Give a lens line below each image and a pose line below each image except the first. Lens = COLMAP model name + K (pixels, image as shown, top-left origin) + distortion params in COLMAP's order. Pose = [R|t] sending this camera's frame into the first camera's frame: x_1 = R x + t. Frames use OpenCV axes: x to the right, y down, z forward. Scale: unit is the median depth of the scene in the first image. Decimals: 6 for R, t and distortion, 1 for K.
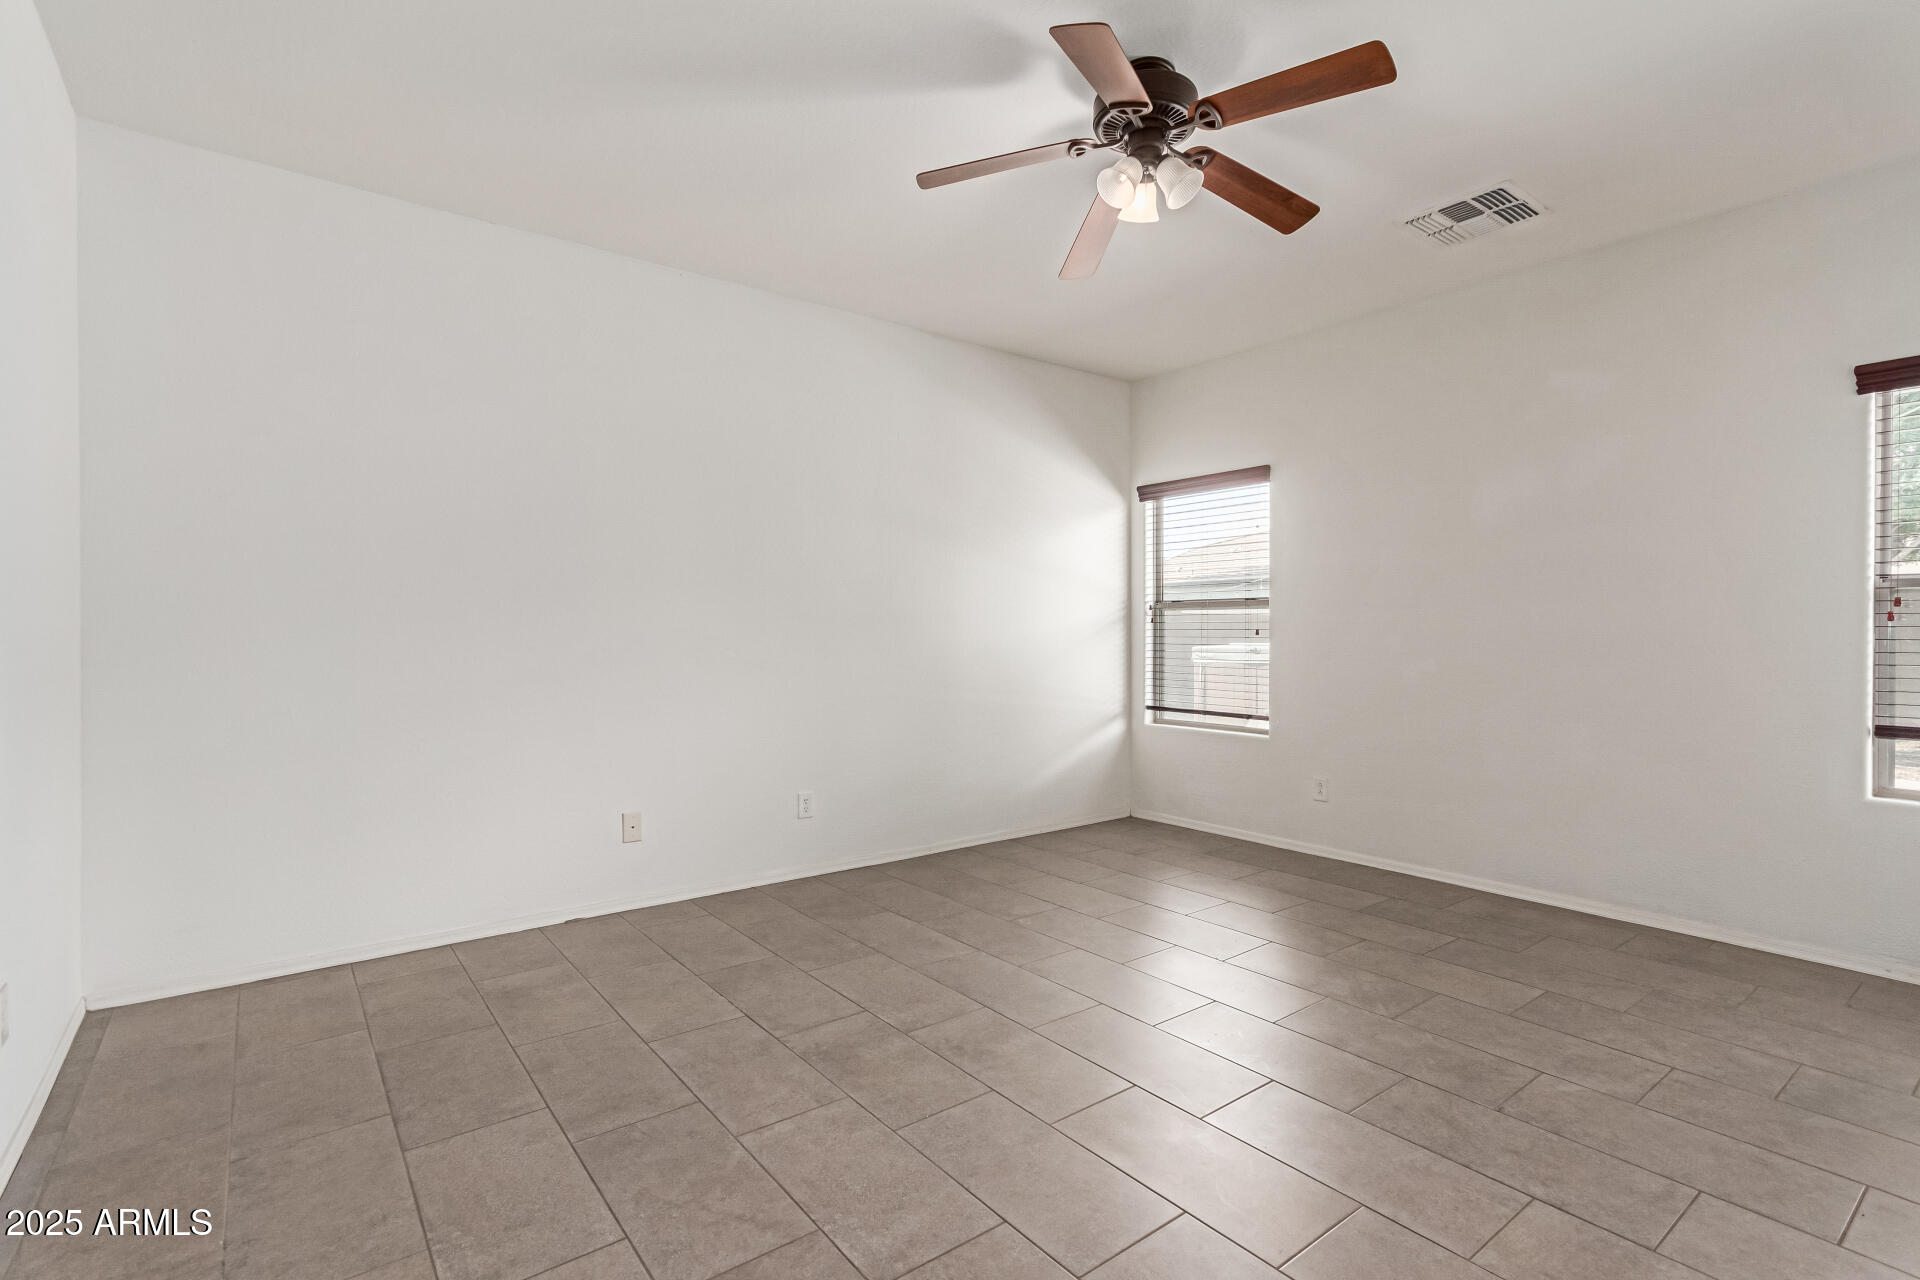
lens RADIAL K [[904.1, 0, 972.5], [0, 904.1, 637.9], [0, 0, 1]] dist [0.010386, -0.002472]
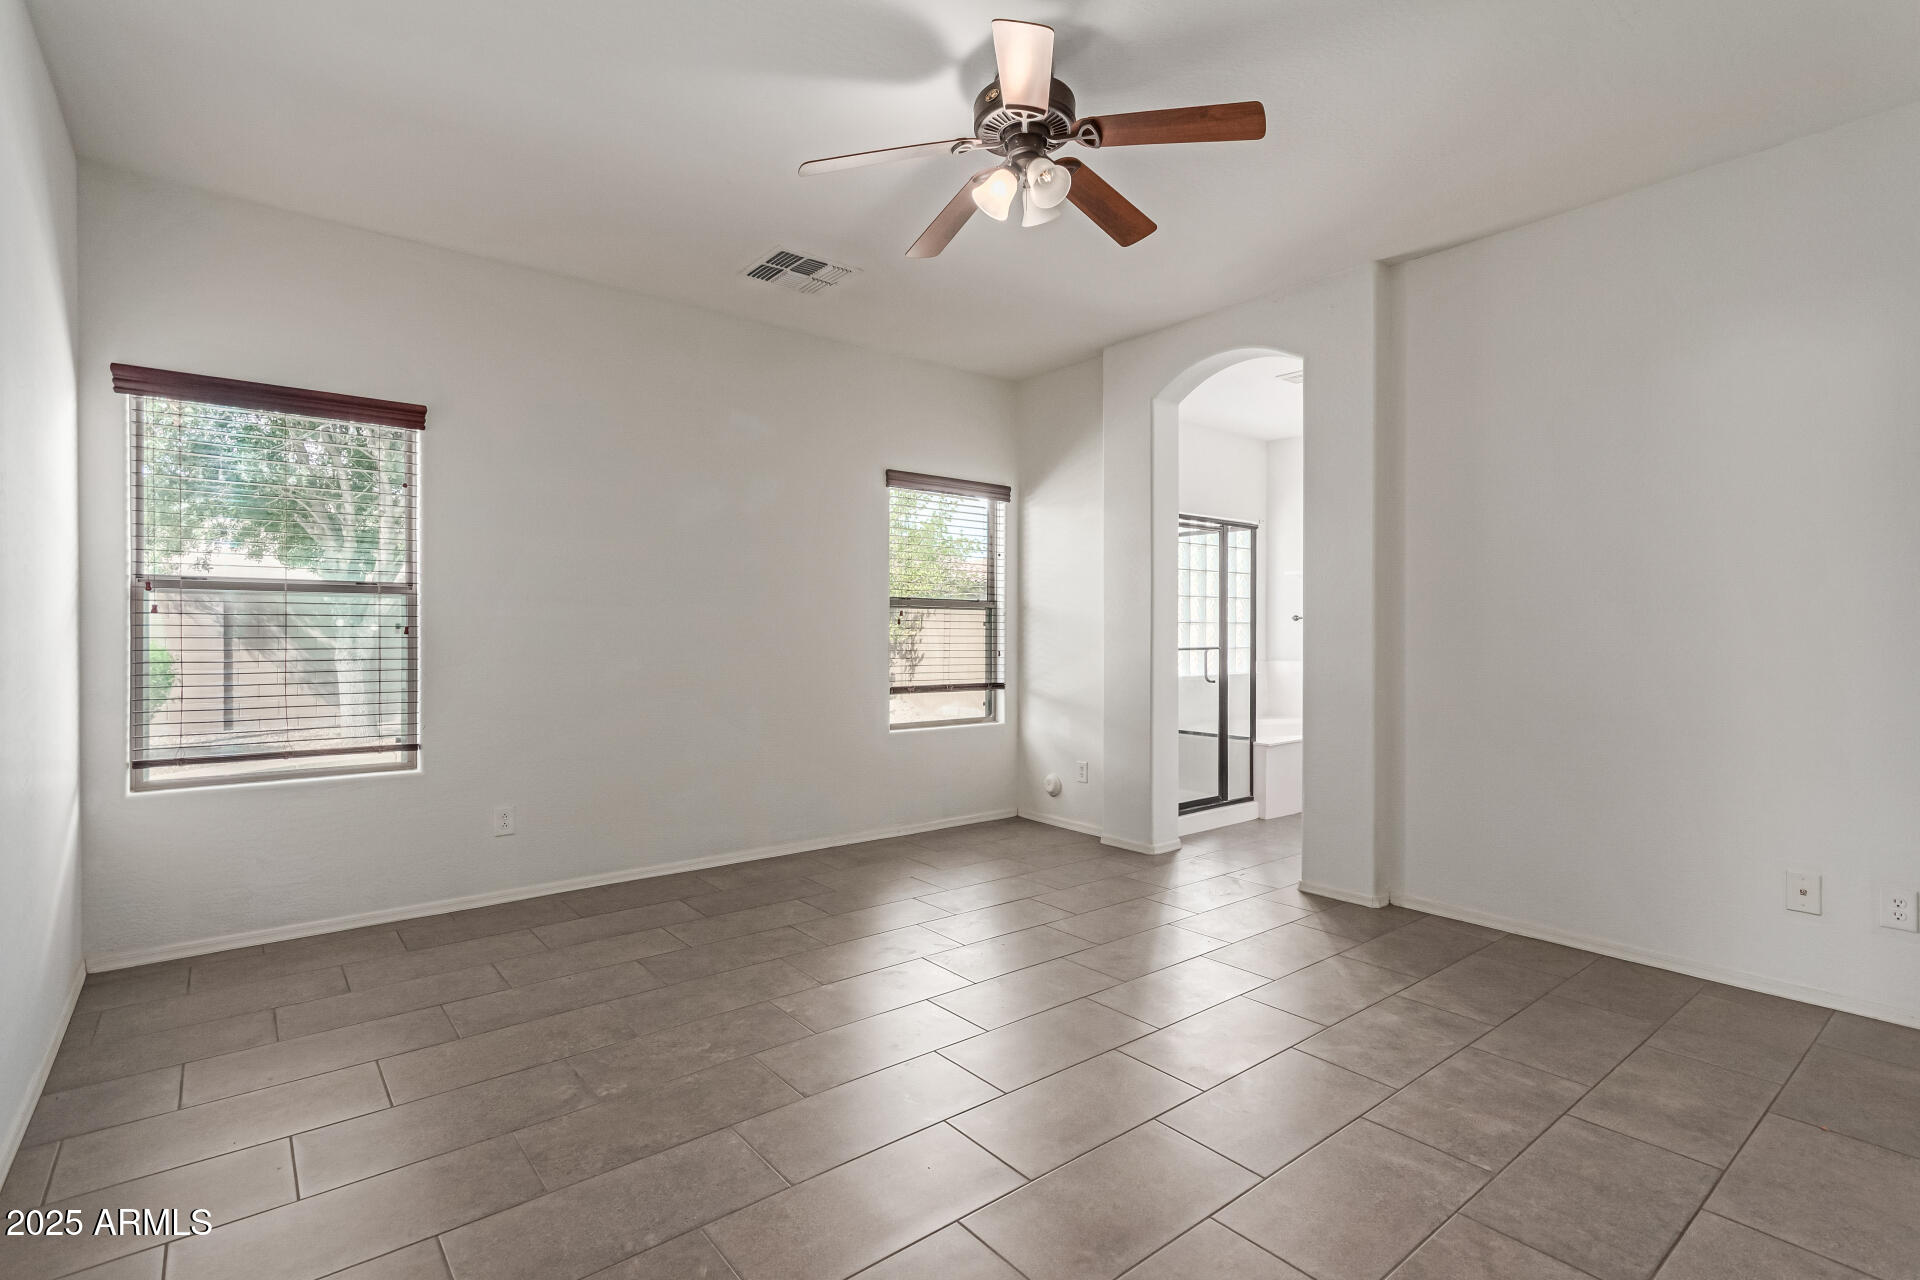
lens RADIAL K [[904.1, 0, 974.3], [0, 904.1, 638.6], [0, 0, 1]] dist [0.010386, -0.002472]
pose [[-0.013139, -0.009079, 0.999872, -0.530722], [0.003972, 0.999950, 0.009132, -0.005858], [-0.999906, 0.004091, -0.013103, 0.695554]]
